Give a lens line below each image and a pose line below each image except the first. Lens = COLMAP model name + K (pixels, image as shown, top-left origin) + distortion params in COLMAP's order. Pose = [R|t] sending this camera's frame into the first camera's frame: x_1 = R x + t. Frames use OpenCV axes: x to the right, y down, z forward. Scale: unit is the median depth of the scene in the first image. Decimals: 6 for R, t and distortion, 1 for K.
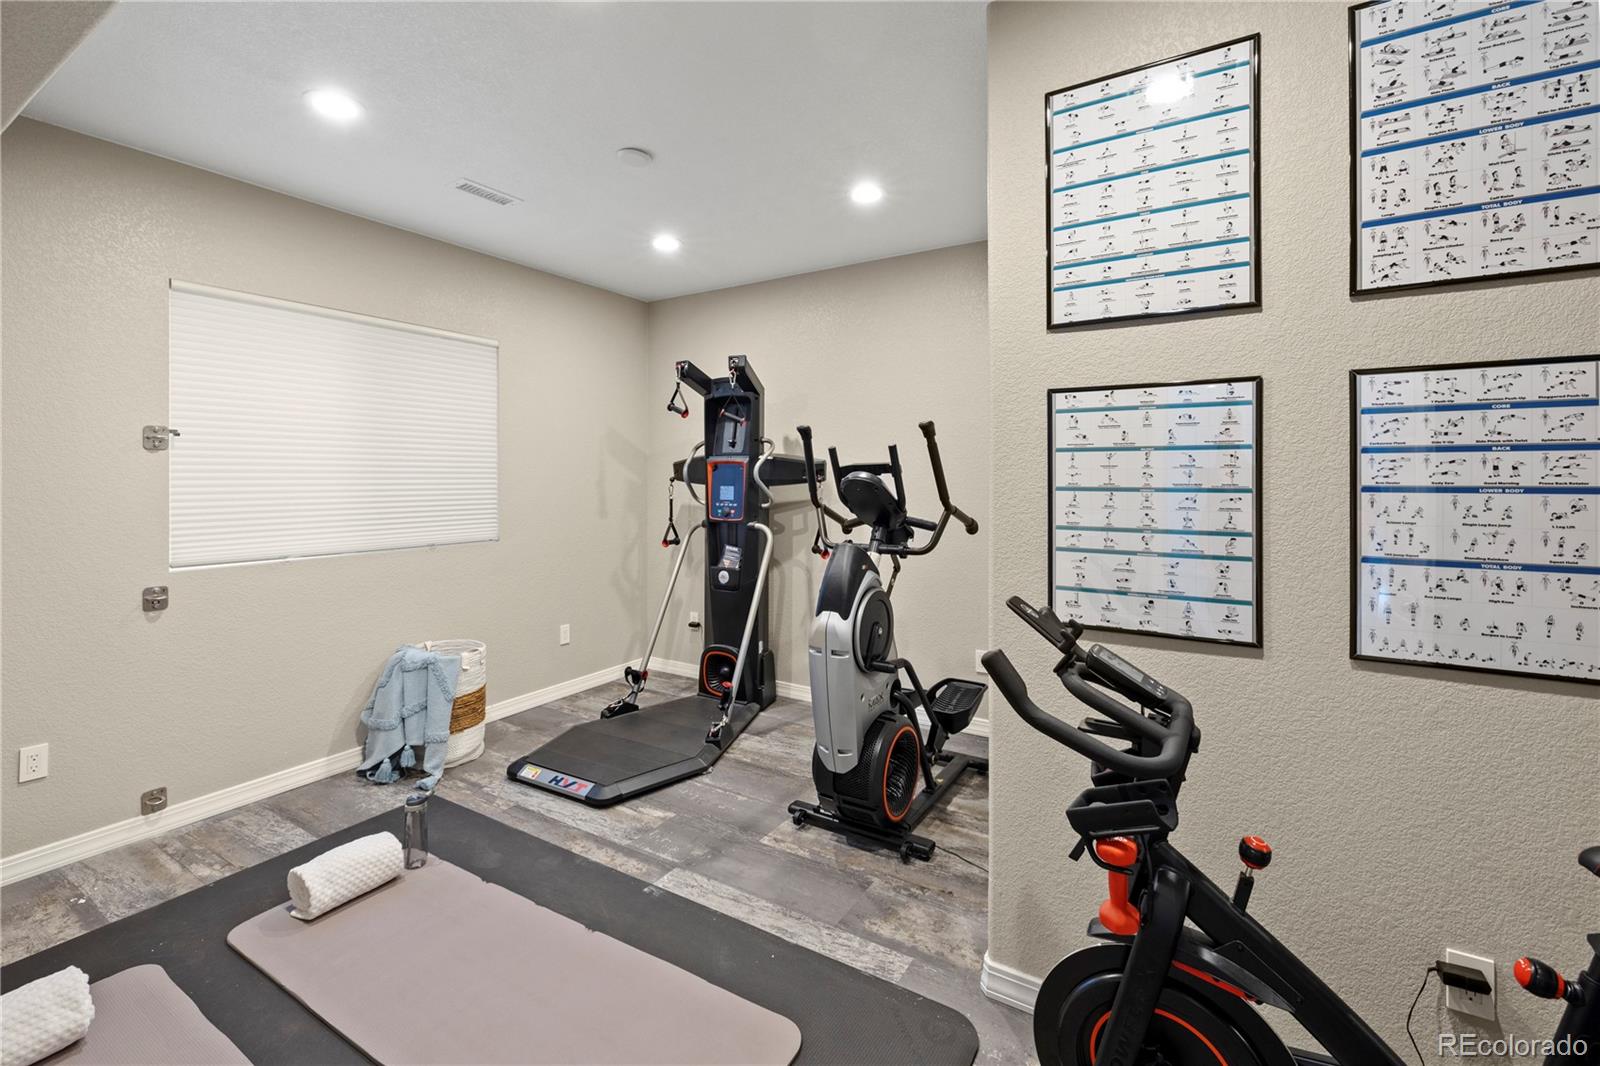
lens RADIAL K [[705.1, 0, 796.9], [0, 705.1, 471.3], [0, 0, 1]] dist [0.001310, 0.000105]
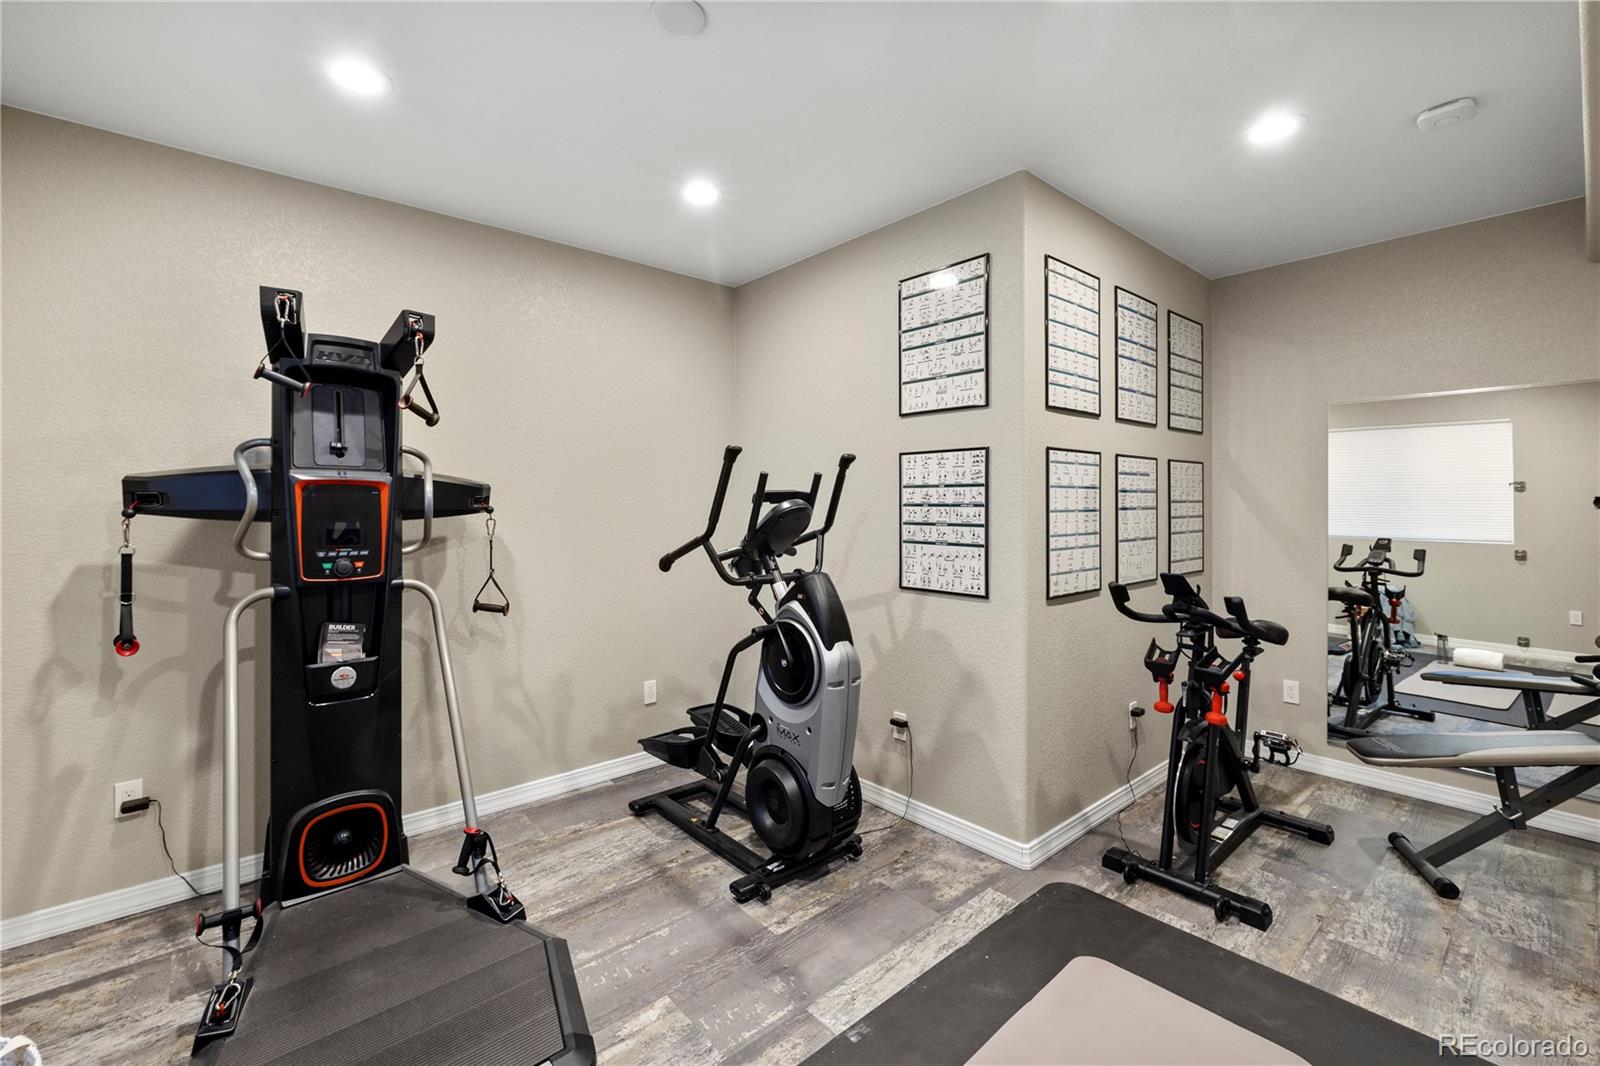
lens RADIAL K [[682.1, 0, 795.3], [0, 682.1, 496.3], [0, 0, 1]] dist [0.000119, 0.000002]
pose [[0.294391, 0.009598, 0.955637, -0.891383], [-0.003249, 0.999954, -0.009042, 0.005133], [-0.955679, -0.000443, 0.294409, 0.787406]]
